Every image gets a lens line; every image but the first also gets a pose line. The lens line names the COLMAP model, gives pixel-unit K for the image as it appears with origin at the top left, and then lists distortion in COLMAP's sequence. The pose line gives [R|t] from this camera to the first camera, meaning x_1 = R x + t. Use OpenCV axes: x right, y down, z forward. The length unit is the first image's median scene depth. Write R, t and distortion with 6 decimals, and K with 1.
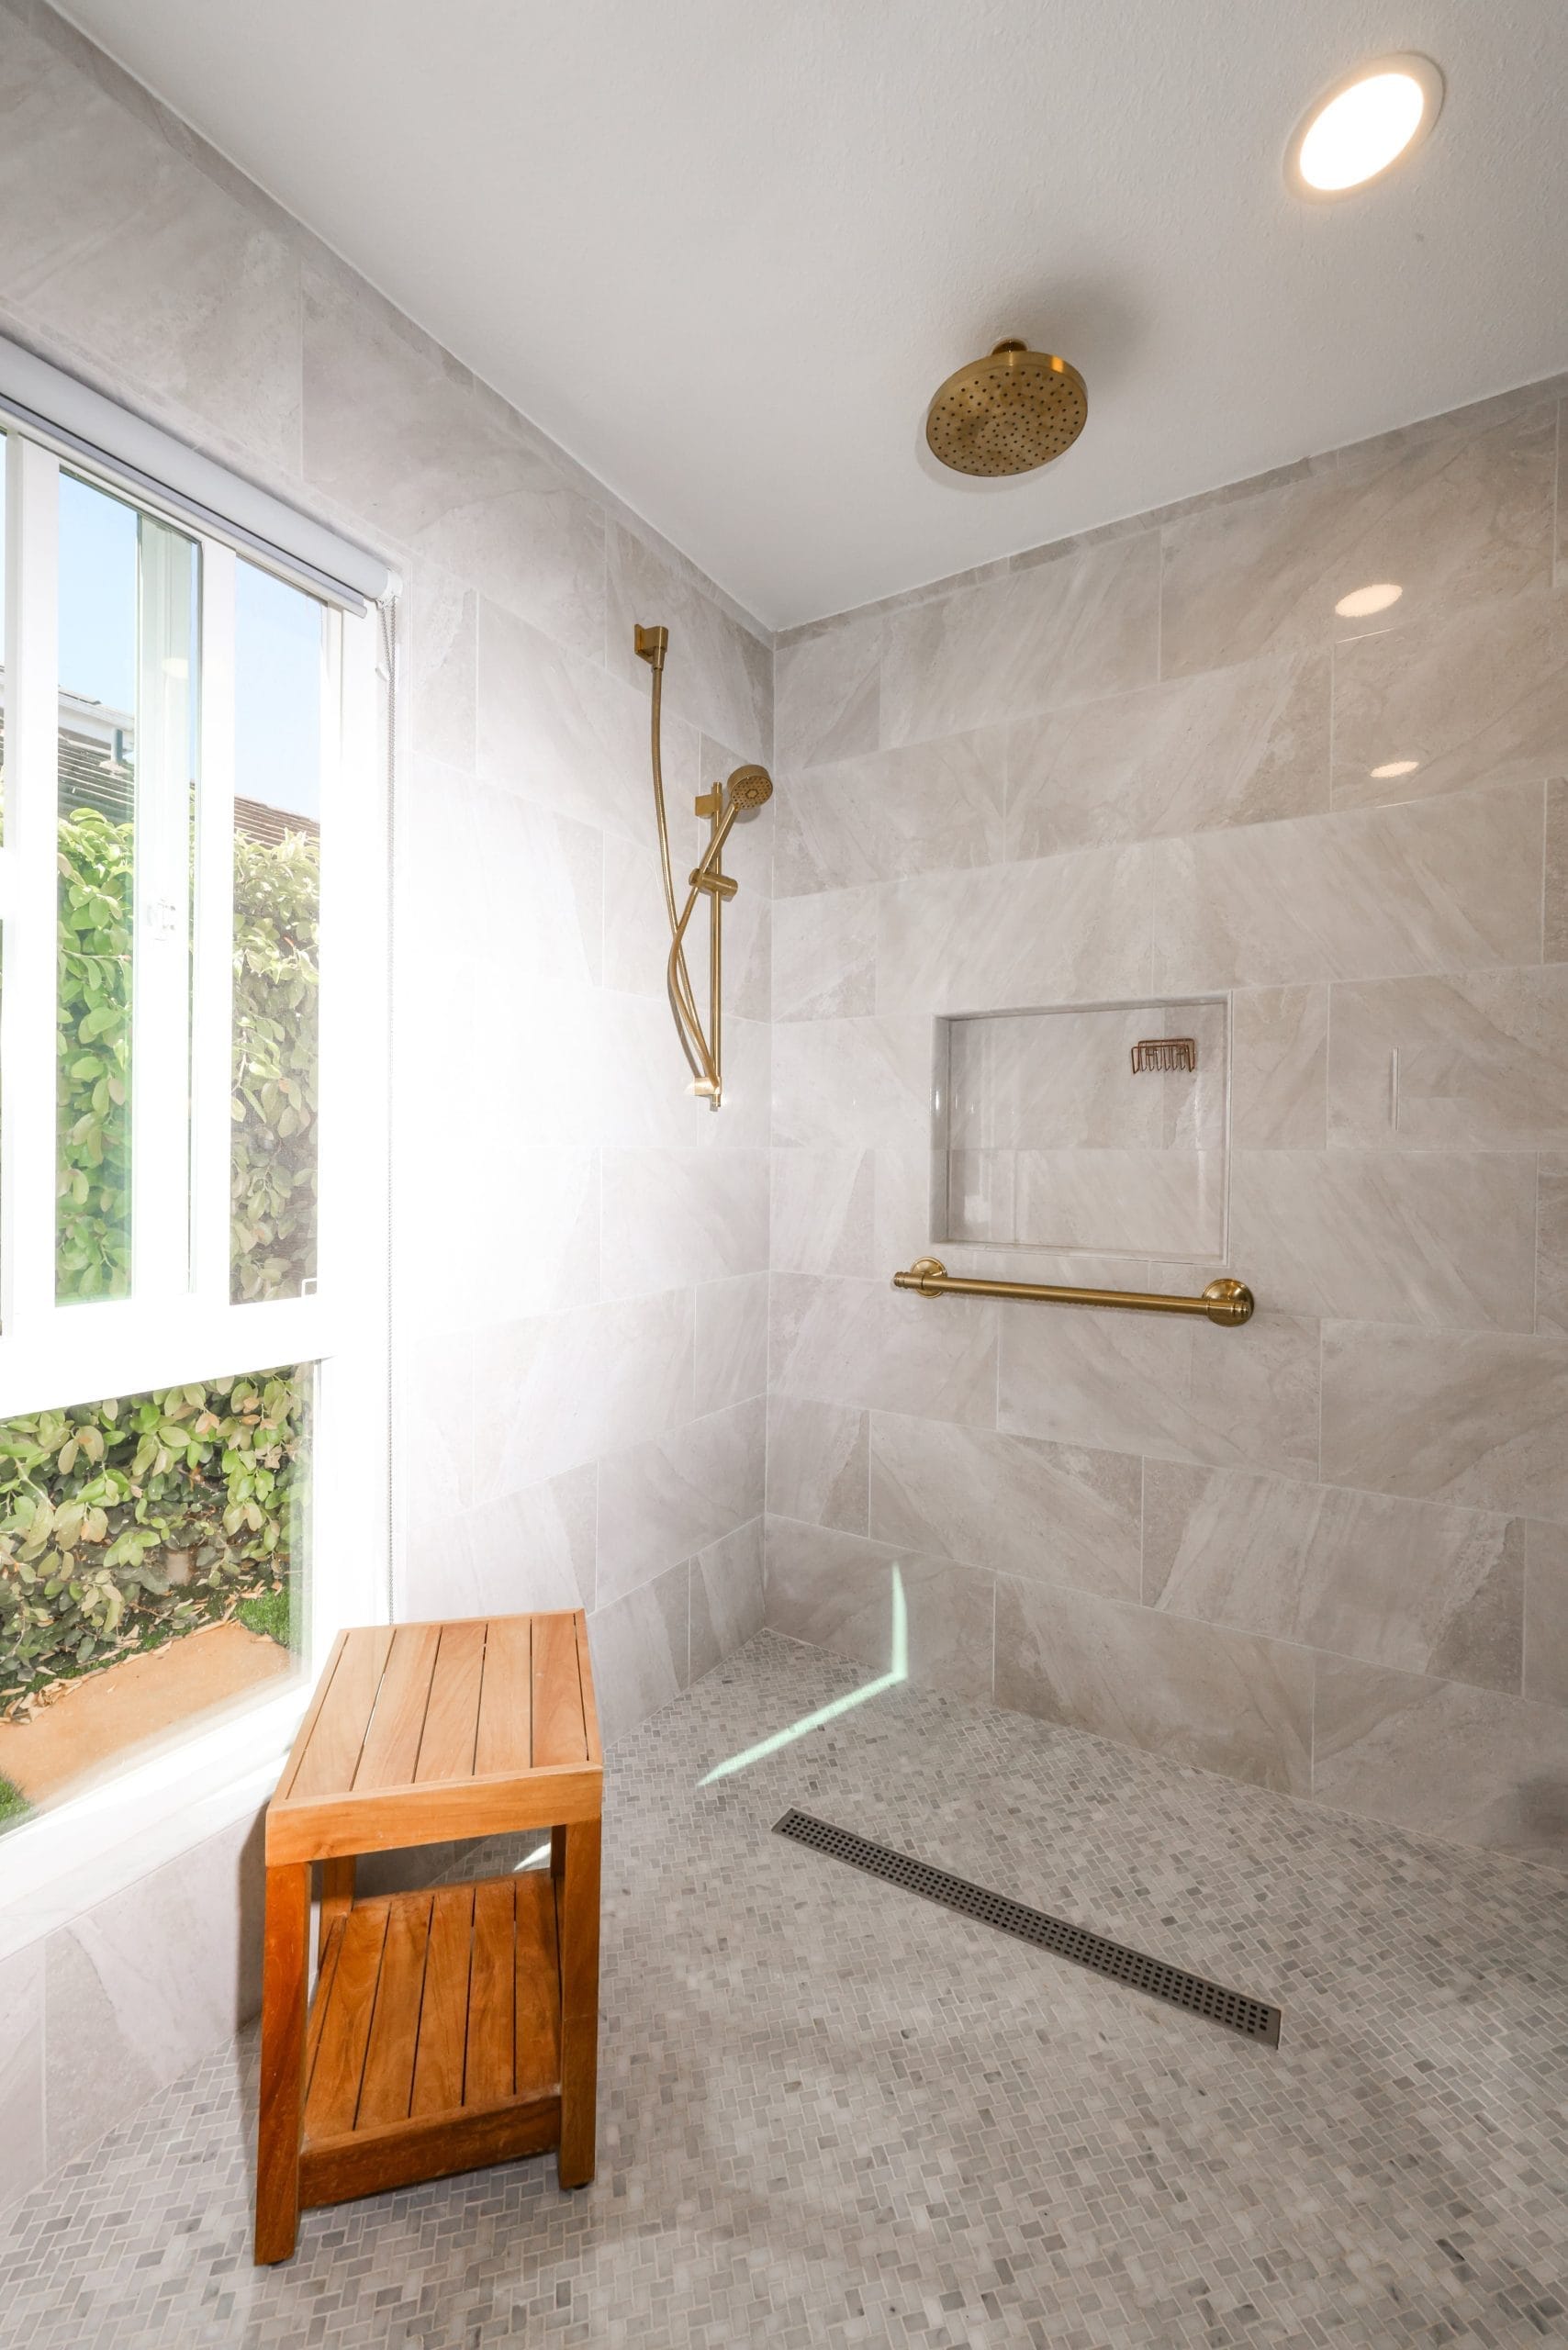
lens RADIAL K [[958.5, 0, 775.3], [0, 958.5, 1173.8], [0, 0, 1]] dist [0.005667, -0.000293]
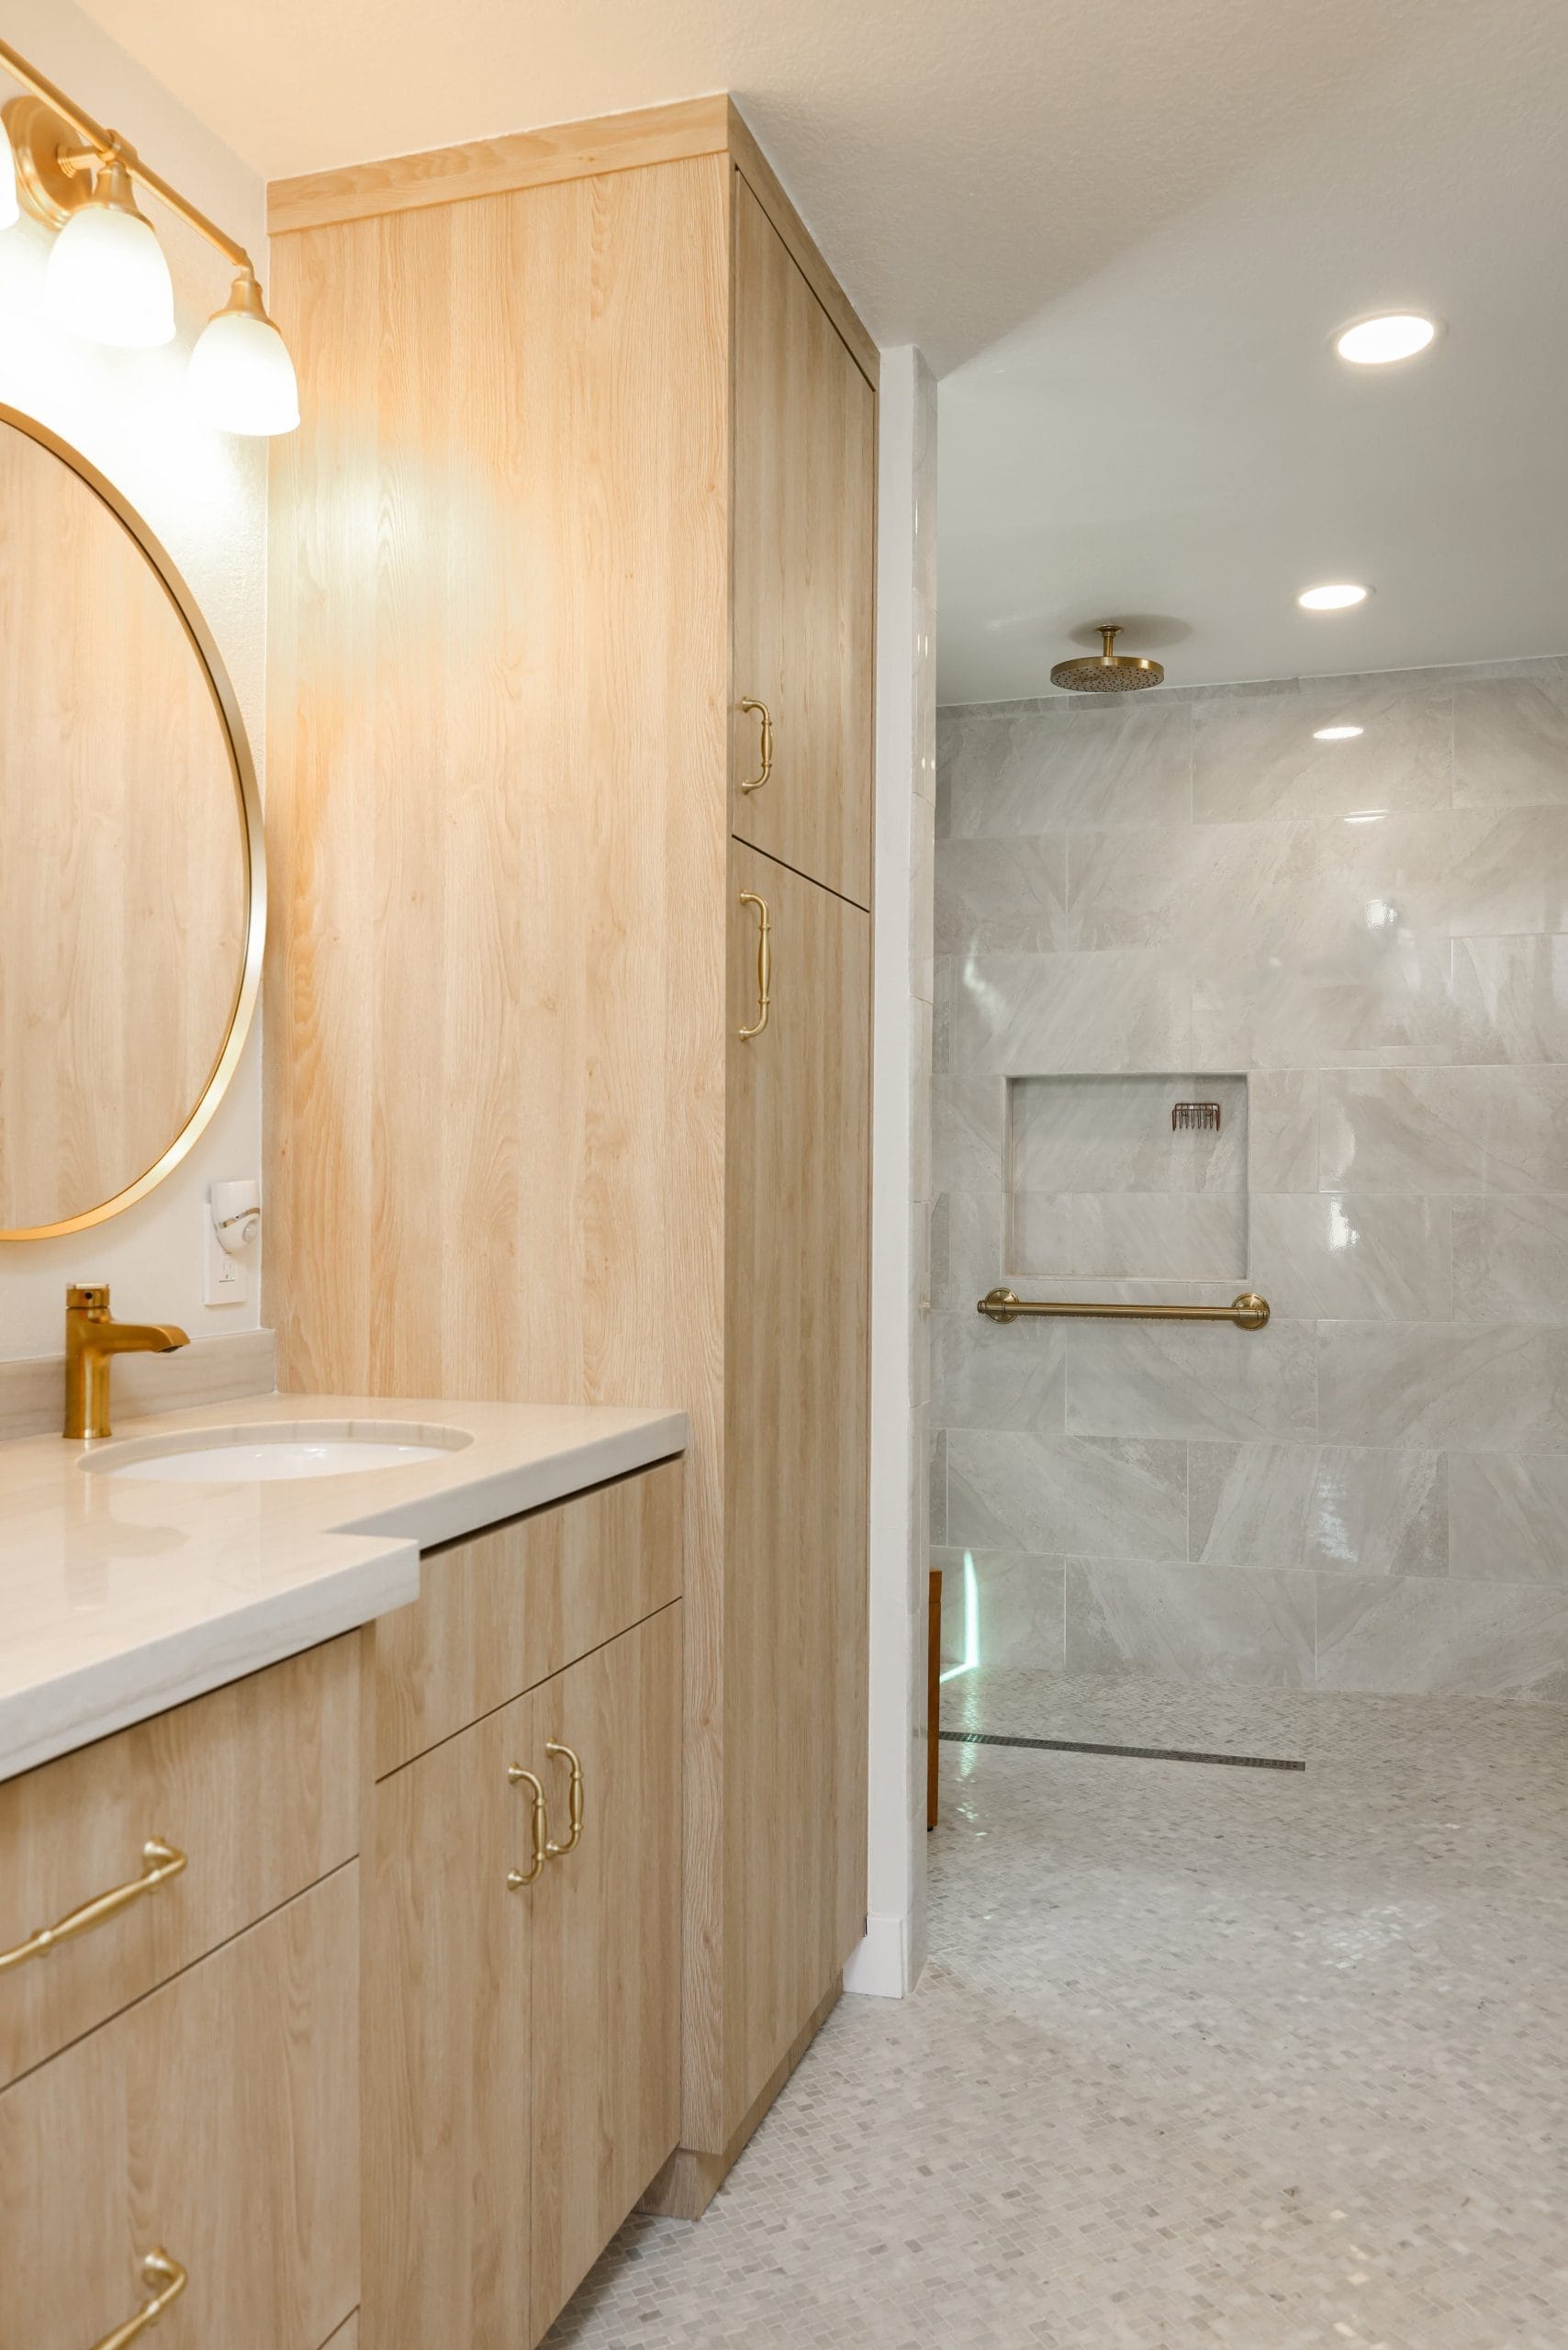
lens RADIAL K [[1645.4, 0, 820.2], [0, 1645.4, 1182.3], [0, 0, 1]] dist [0.030777, -0.006301]
pose [[0.969919, -0.002702, 0.243412, -0.611964], [0.008909, 0.999663, -0.024400, 0.009081], [-0.243264, 0.025835, 0.969616, -0.985988]]
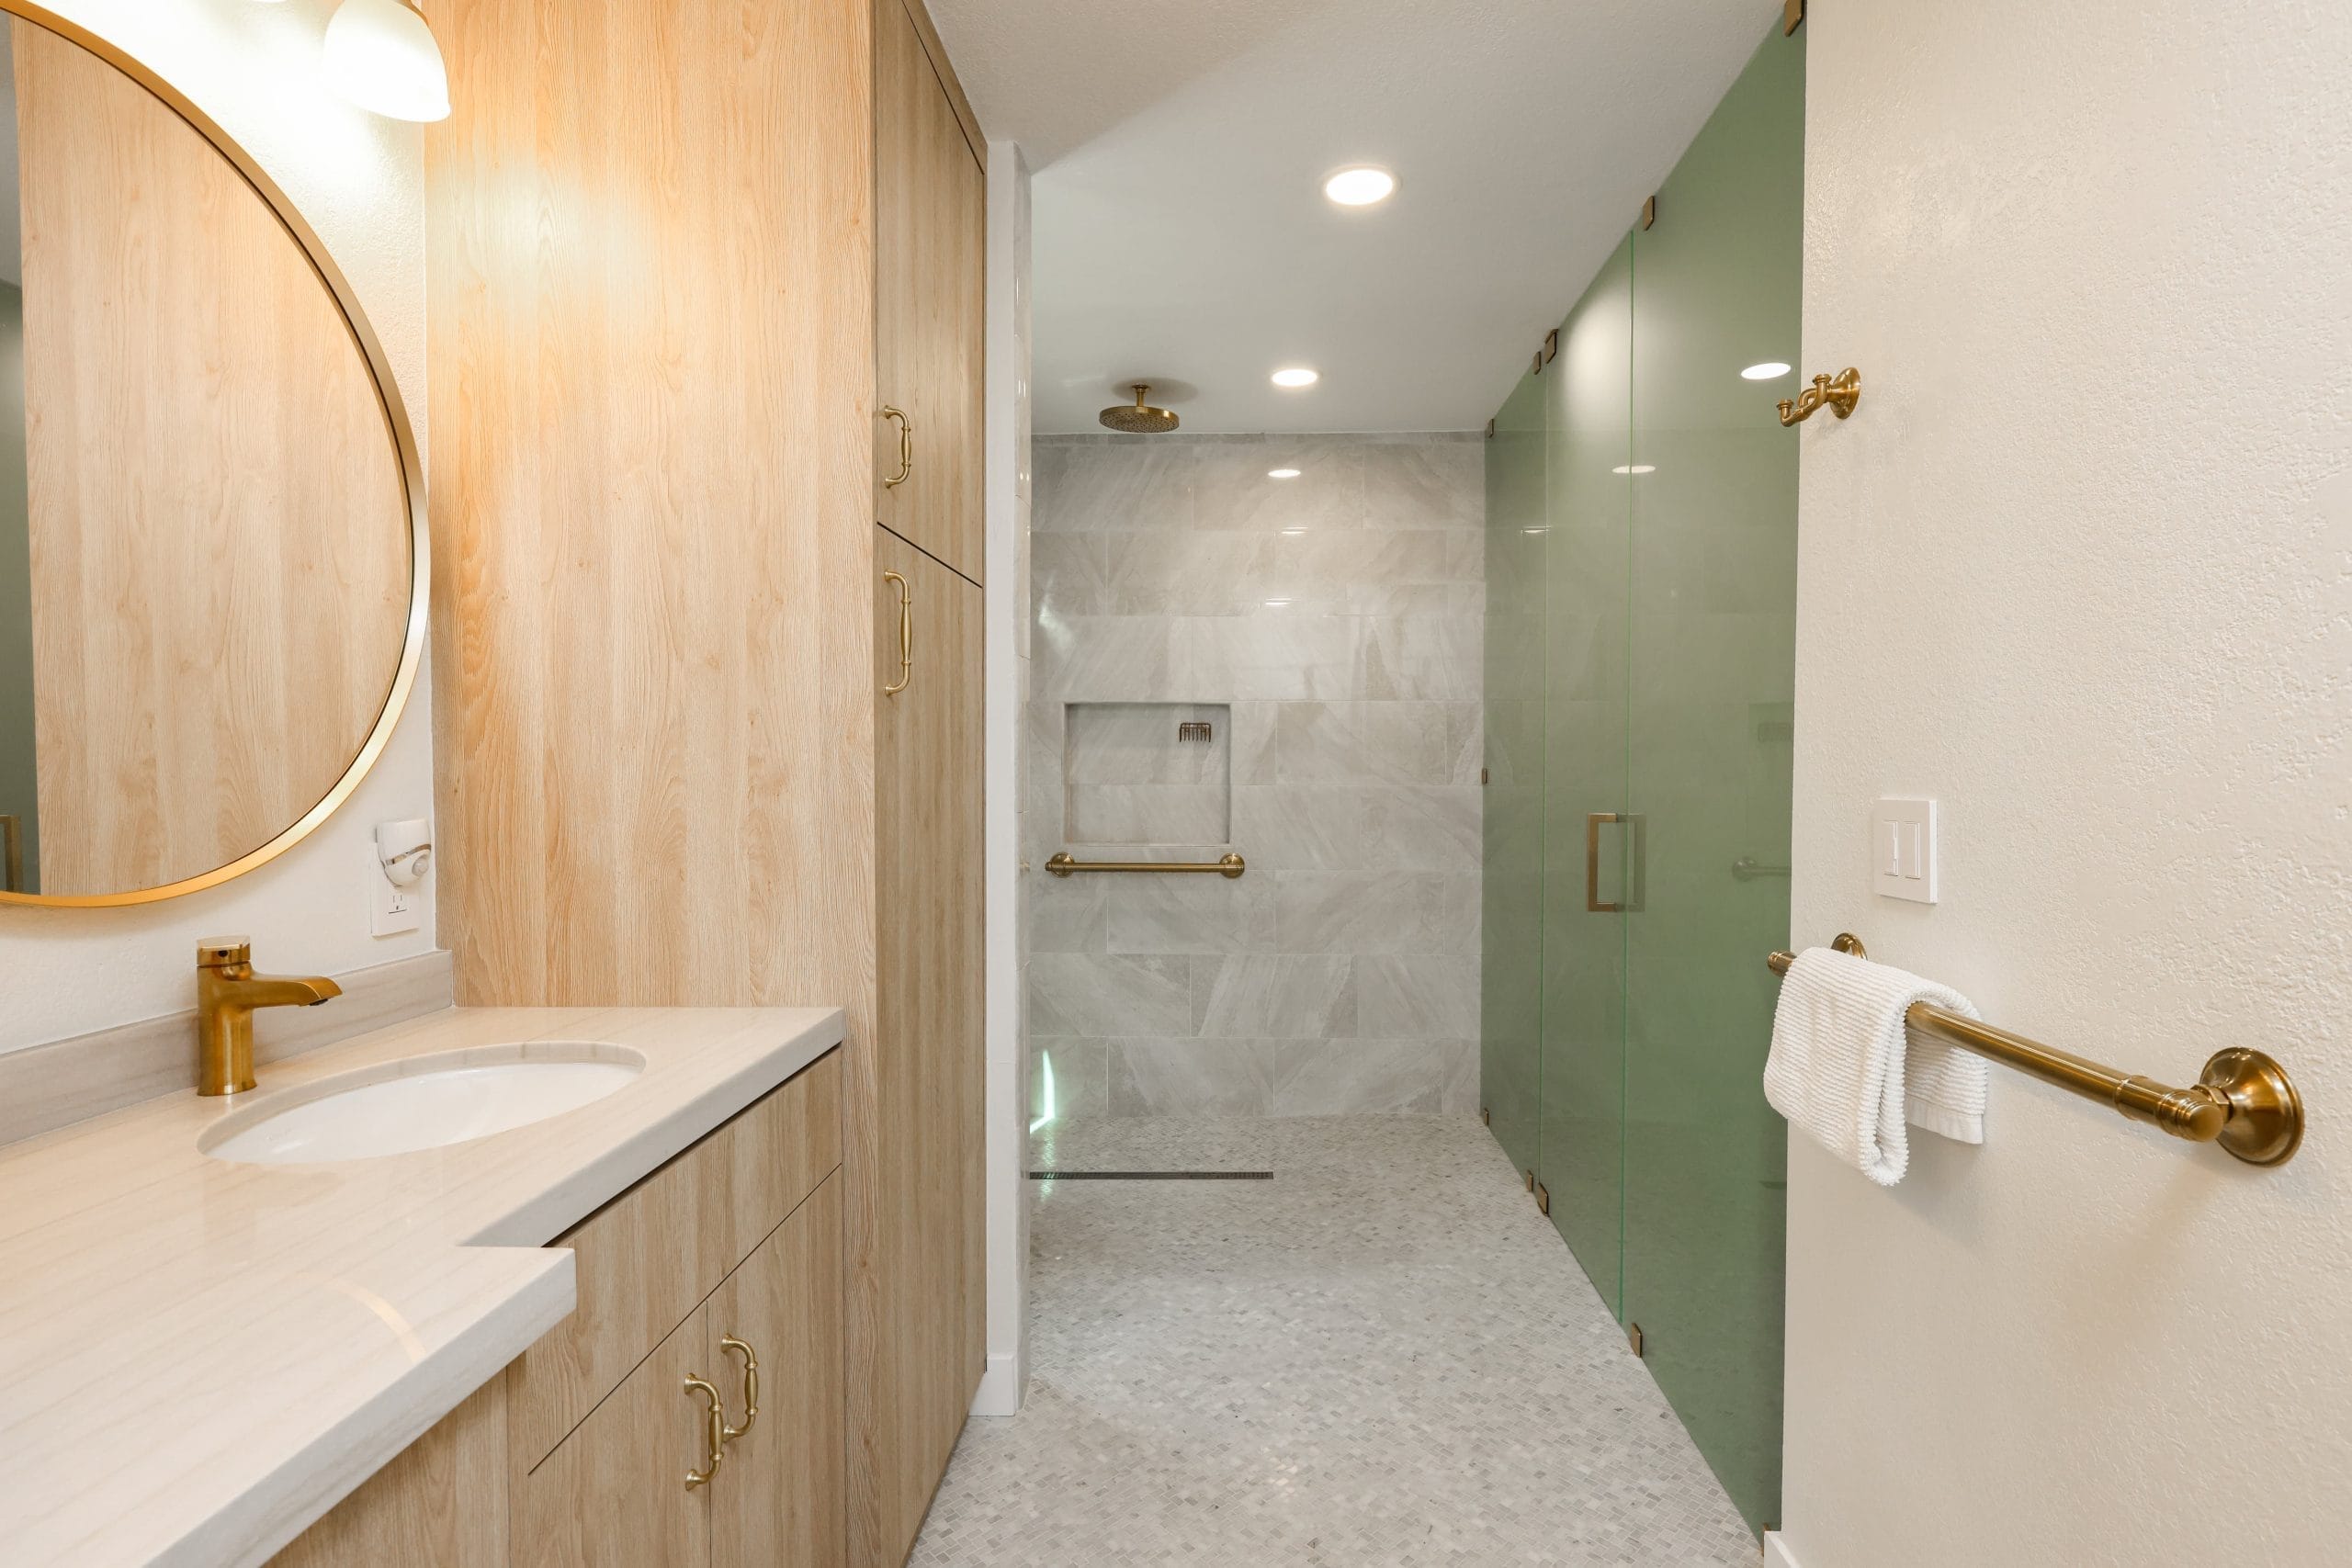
lens RADIAL K [[1073.3, 0, 1186.9], [0, 1073.3, 795.1], [0, 0, 1]] dist [0.008342, -0.003839]
pose [[0.879950, -0.021077, 0.474598, -0.595170], [0.016455, 0.999768, 0.013892, -0.035990], [-0.474780, -0.004415, 0.880093, -0.801984]]
